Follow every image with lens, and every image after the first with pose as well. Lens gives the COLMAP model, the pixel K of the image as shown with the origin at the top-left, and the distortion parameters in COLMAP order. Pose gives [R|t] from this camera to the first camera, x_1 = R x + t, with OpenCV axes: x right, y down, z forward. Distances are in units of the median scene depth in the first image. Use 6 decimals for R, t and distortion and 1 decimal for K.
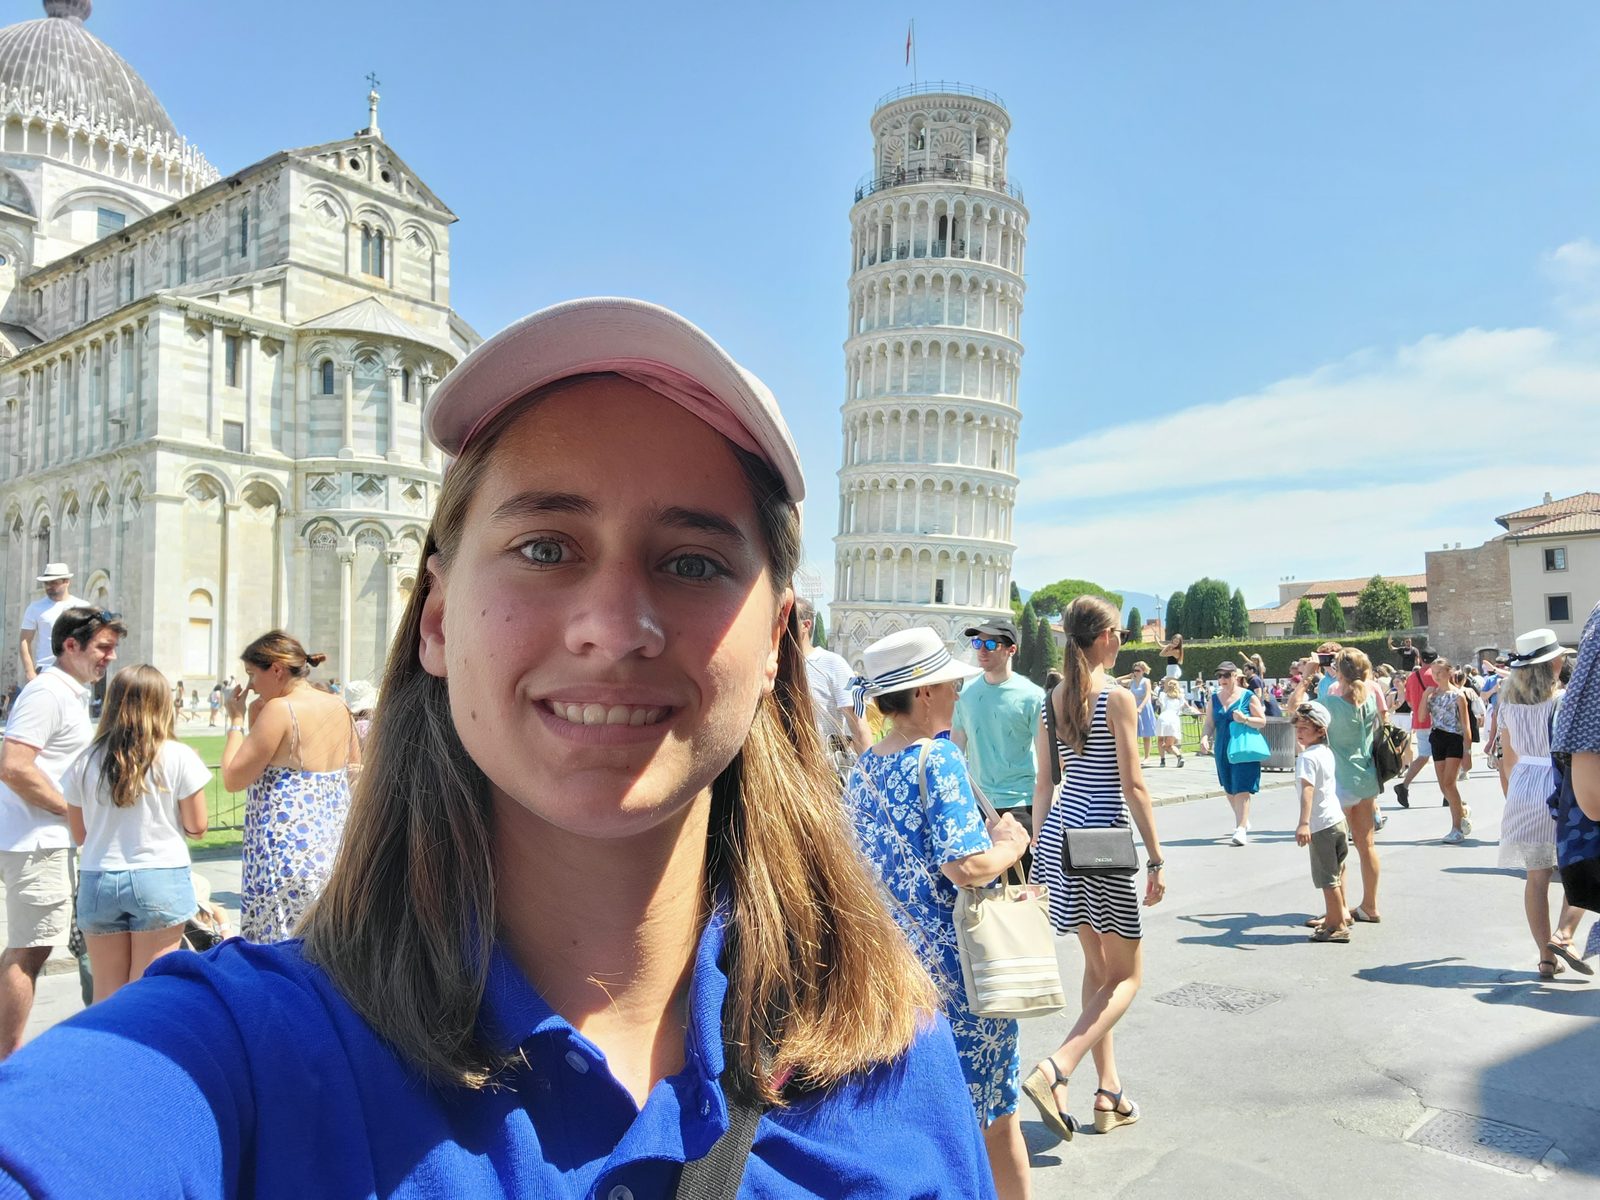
lens RADIAL K [[1234.7, 0, 800.0], [0, 1234.7, 600.0], [0, 0, 1]] dist [-0.004177, -0.004533]
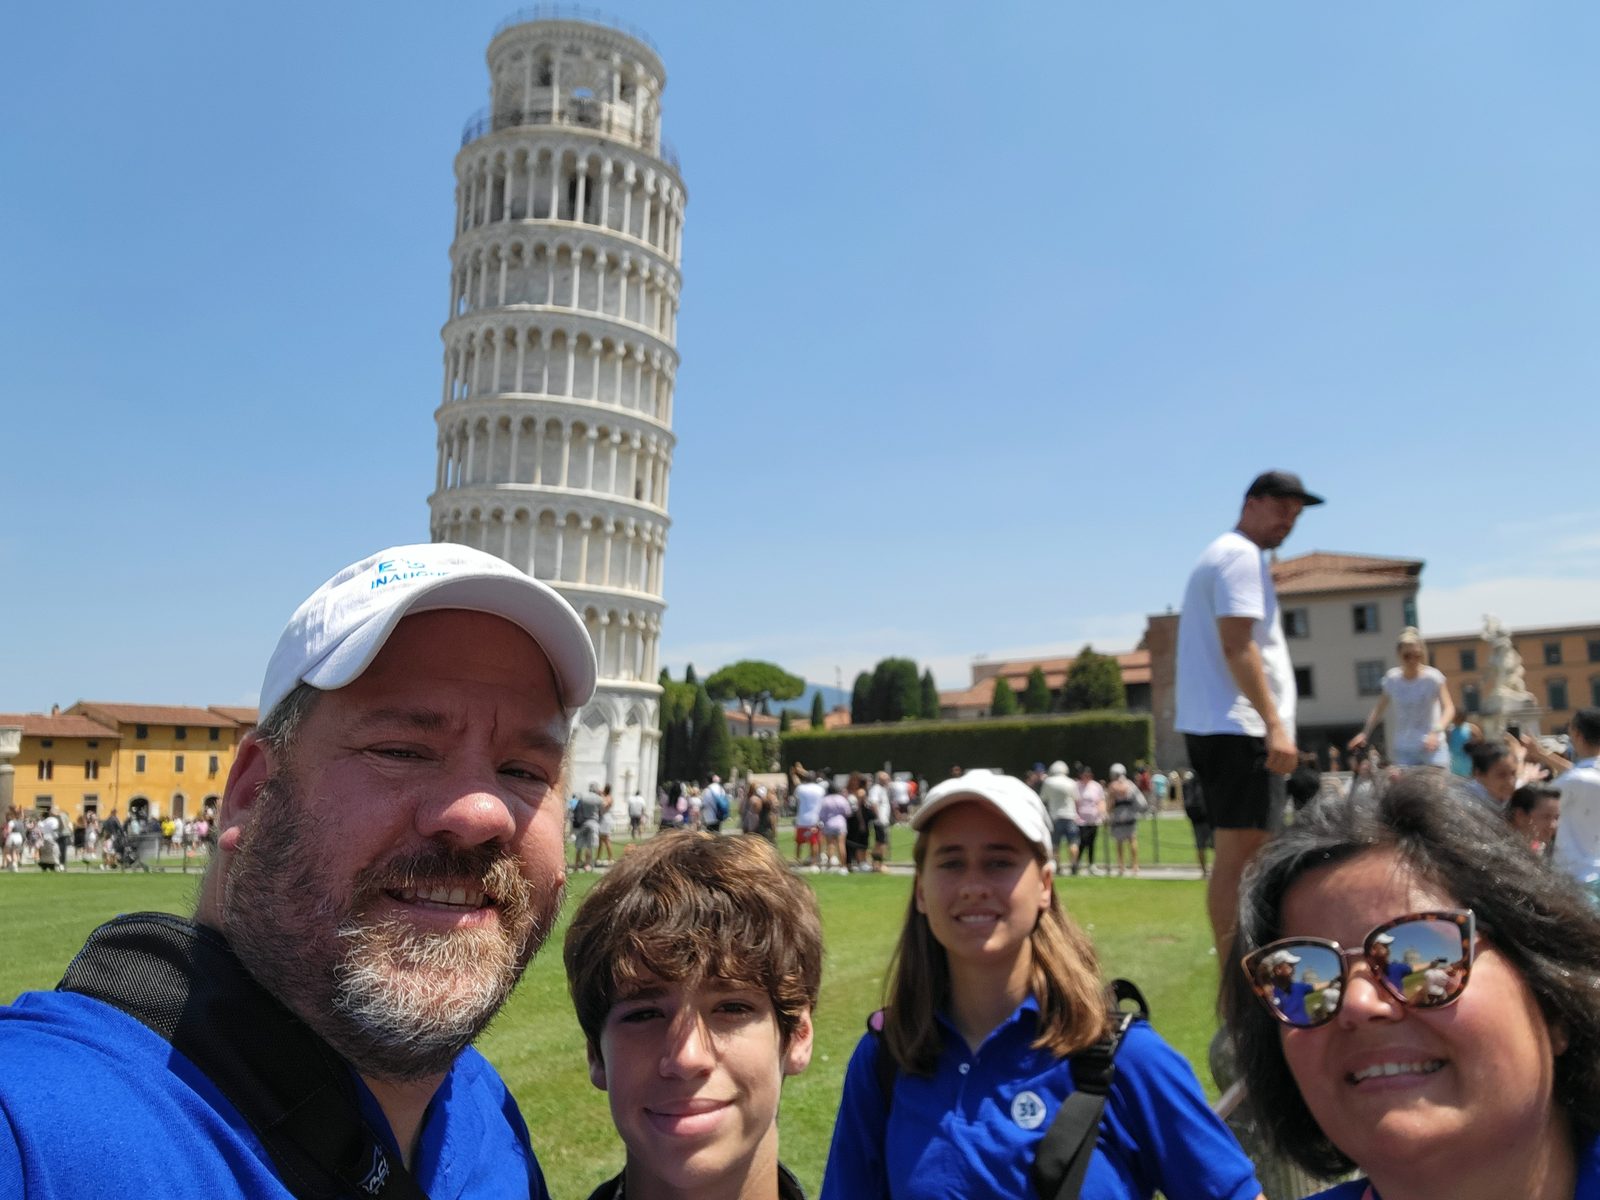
lens RADIAL K [[1234.7, 0, 800.0], [0, 1234.7, 600.0], [0, 0, 1]] dist [-0.004177, -0.004533]
pose [[0.969774, 0.021996, 0.243011, 0.071330], [-0.004706, 0.997429, -0.071503, 0.010328], [-0.243959, 0.068198, 0.967385, 0.235521]]
